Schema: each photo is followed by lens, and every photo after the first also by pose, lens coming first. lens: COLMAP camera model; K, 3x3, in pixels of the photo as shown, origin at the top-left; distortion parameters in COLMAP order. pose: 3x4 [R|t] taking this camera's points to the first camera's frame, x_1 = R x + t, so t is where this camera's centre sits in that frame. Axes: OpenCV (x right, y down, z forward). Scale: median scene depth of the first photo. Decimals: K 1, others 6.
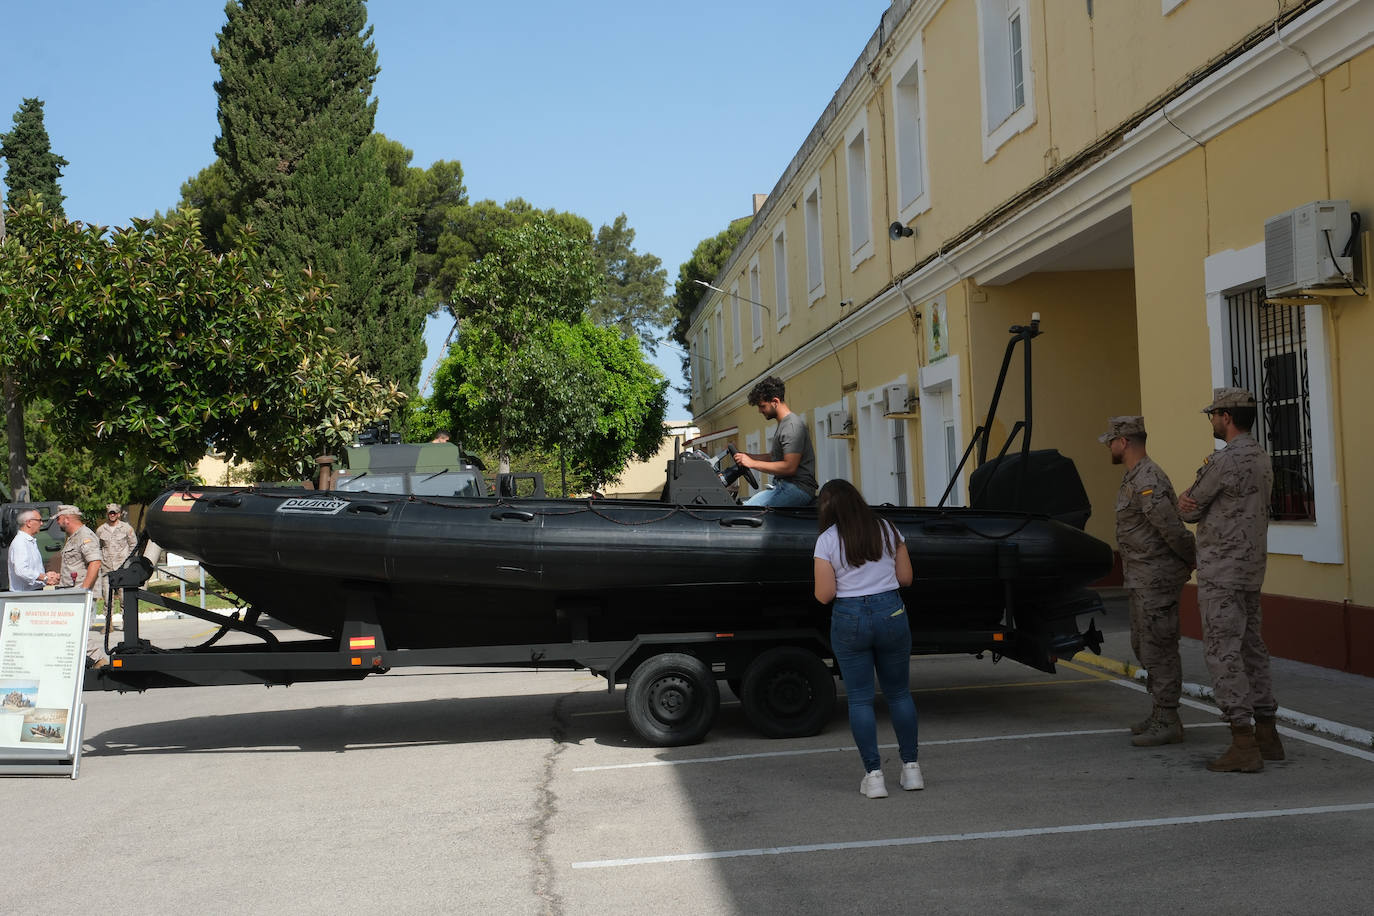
lens RADIAL K [[1465.1, 0, 668.9], [0, 1465.1, 491.8], [0, 0, 1]] dist [0.030403, 0.000000]
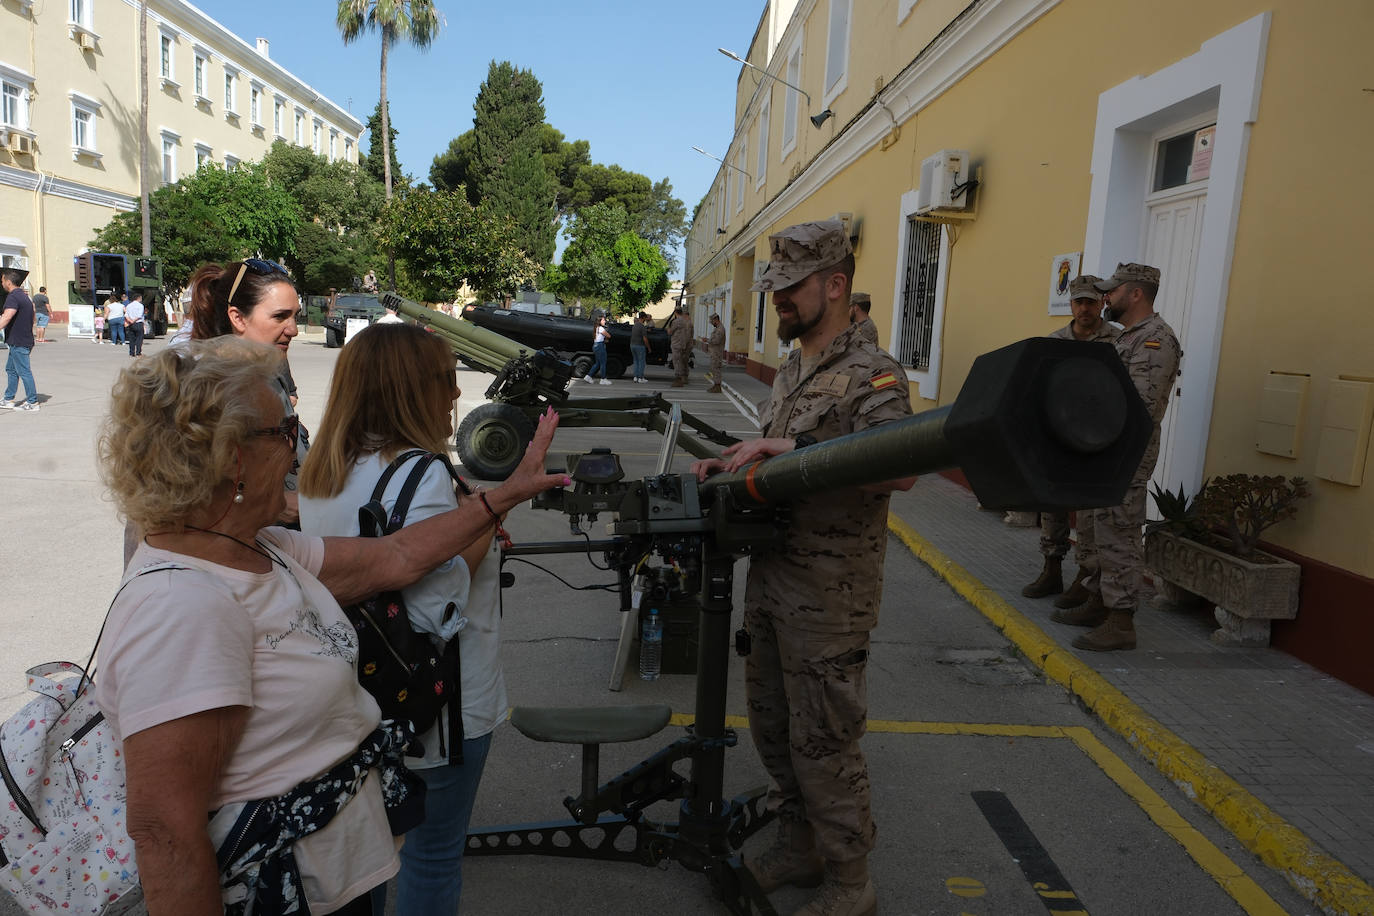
lens RADIAL K [[931.0, 0, 687.1], [0, 931.0, 460.1], [0, 0, 1]] dist [-0.009886, 0.002357]
pose [[0.994209, 0.103094, -0.030318, 0.120533], [-0.097418, 0.983775, 0.150652, -0.008260], [0.045358, -0.146826, 0.988122, -0.493331]]
